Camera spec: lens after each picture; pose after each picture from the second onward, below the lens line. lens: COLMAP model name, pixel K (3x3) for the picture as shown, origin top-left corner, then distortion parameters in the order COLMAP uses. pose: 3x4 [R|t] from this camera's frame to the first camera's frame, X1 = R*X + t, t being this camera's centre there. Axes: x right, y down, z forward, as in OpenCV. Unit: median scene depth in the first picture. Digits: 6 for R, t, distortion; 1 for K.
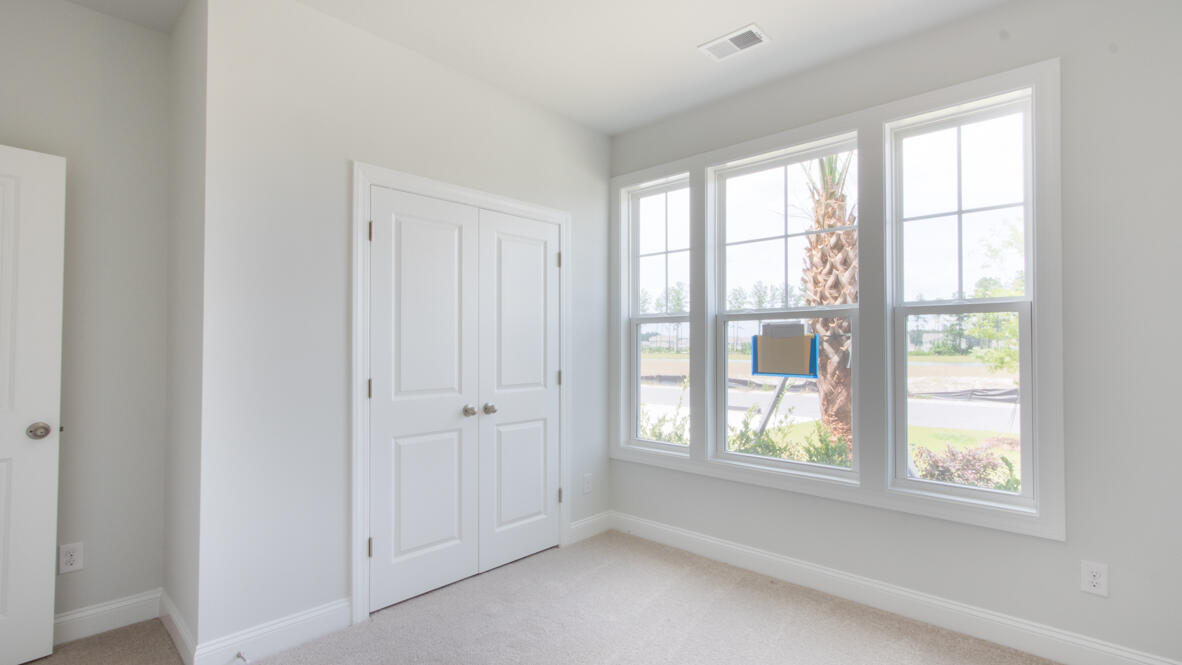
lens RADIAL K [[565.2, 0, 591.8], [0, 565.2, 340.4], [0, 0, 1]] dist [0.001163, 0.000167]
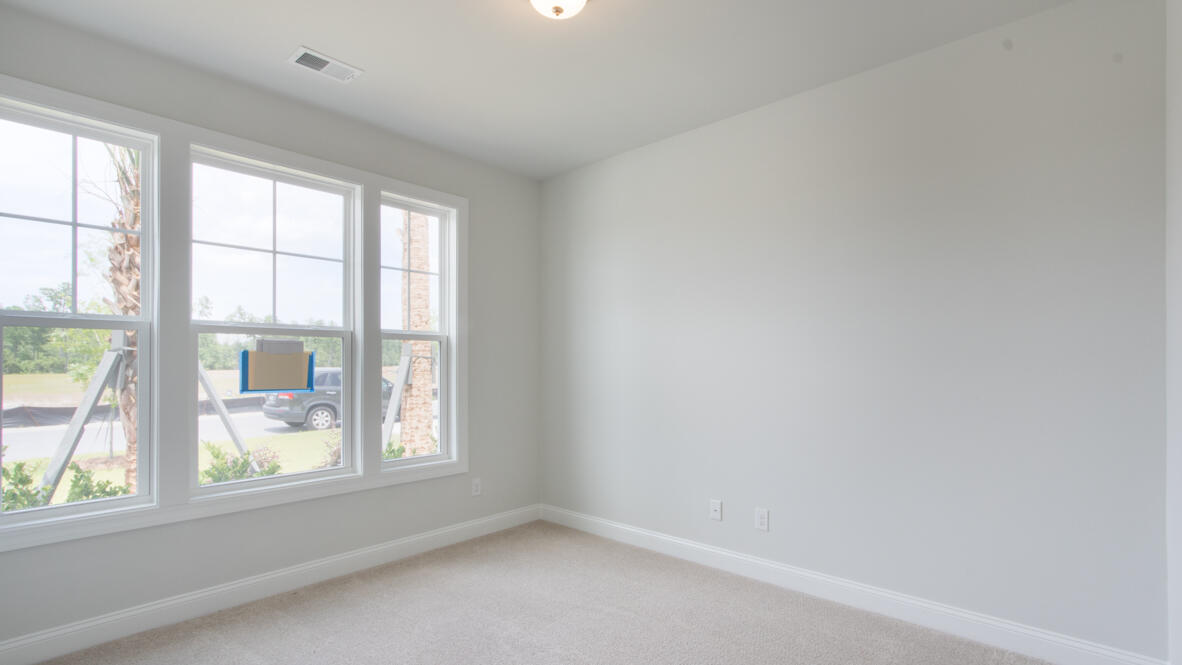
lens RADIAL K [[446.2, 0, 590.3], [0, 446.2, 364.9], [0, 0, 1]] dist [0.000576, 0.000128]
pose [[0.075387, -0.004195, 0.997146, -0.399343], [-0.013096, 0.999901, 0.005196, 0.003398], [-0.997068, -0.013451, 0.075324, 0.378499]]
